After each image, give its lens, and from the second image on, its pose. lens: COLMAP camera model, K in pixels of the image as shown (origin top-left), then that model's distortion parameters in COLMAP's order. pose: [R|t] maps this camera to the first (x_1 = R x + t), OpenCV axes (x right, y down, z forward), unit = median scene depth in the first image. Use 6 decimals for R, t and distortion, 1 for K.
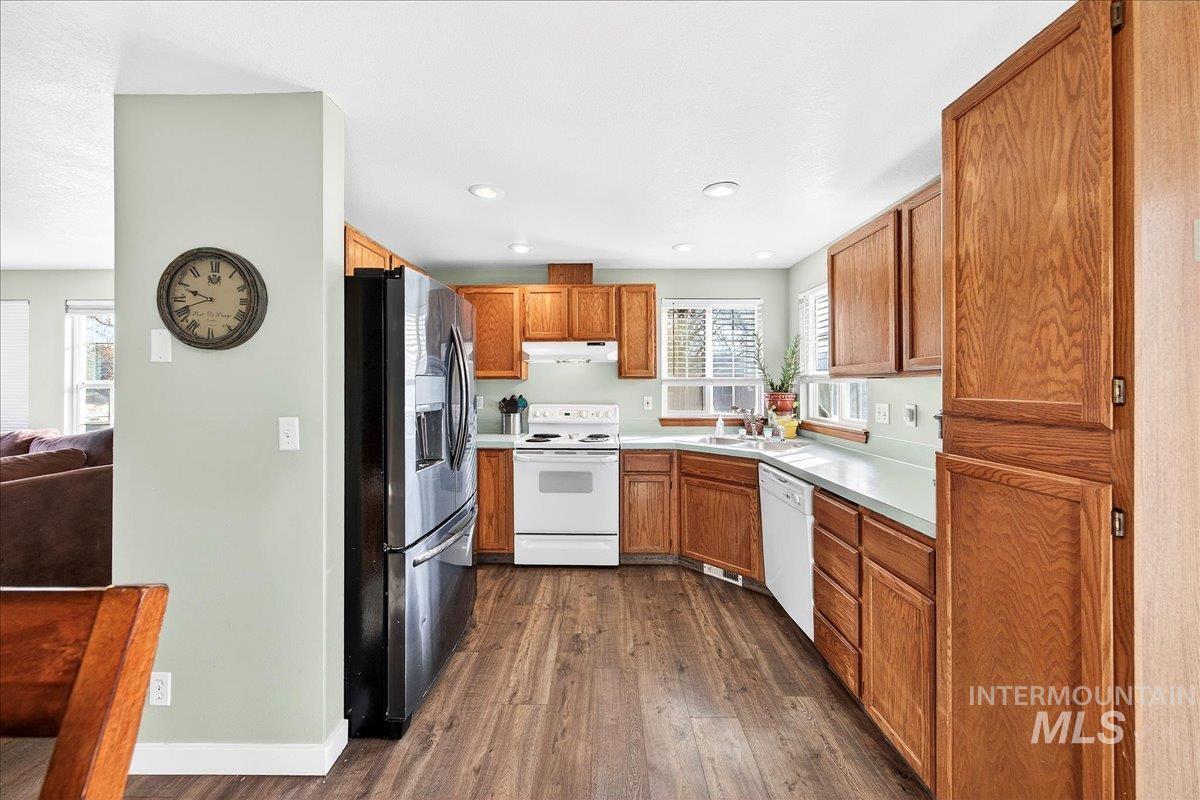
lens RADIAL K [[438.2, 0, 617.7], [0, 438.2, 380.8], [0, 0, 1]] dist [0.003739, 0.000329]
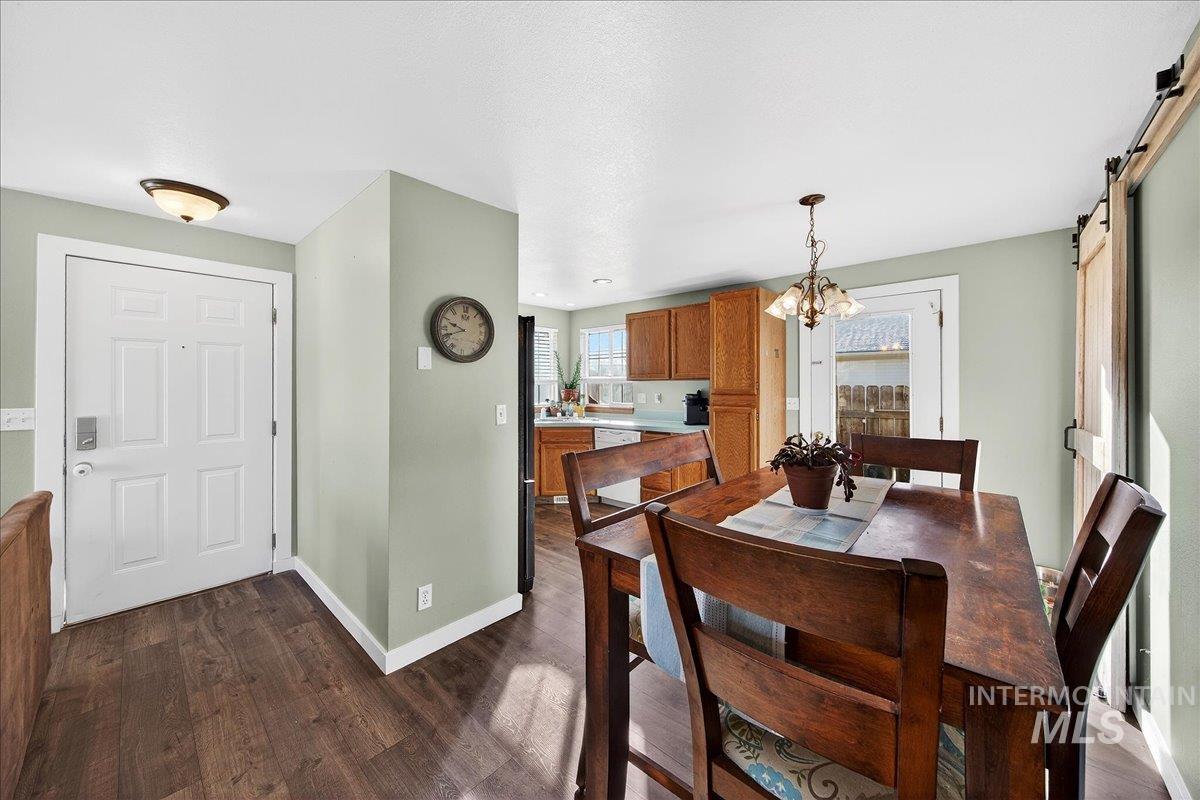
lens RADIAL K [[438.2, 0, 596.3], [0, 438.2, 389.6], [0, 0, 1]] dist [0.003739, 0.000329]
pose [[0.671668, -0.011856, 0.740758, -0.825907], [-0.002646, 0.999827, 0.018402, -0.004003], [-0.740848, -0.014320, 0.671520, -0.174255]]
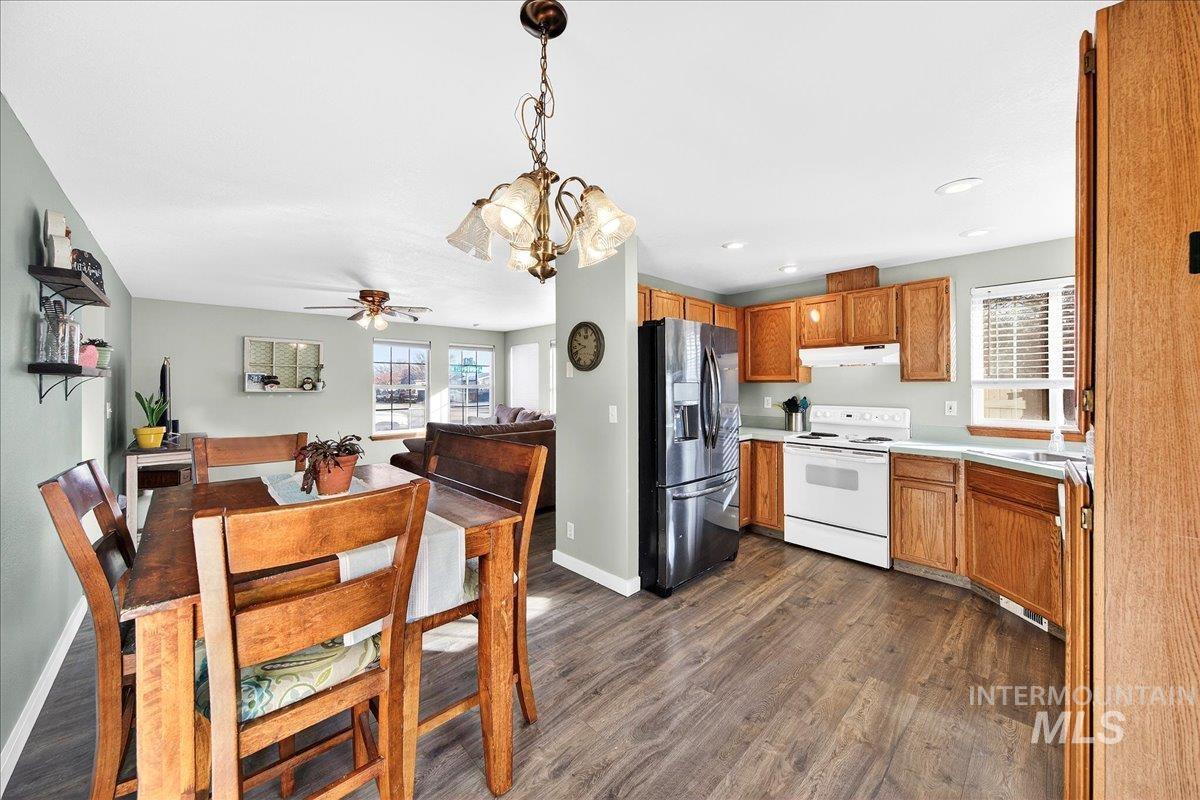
lens RADIAL K [[438.2, 0, 599.1], [0, 438.2, 385.1], [0, 0, 1]] dist [0.003739, 0.000329]
pose [[0.693247, -0.001100, -0.720699, 0.281403], [0.006978, 0.999962, 0.005185, -0.007856], [0.720666, -0.008624, 0.693229, -0.175099]]
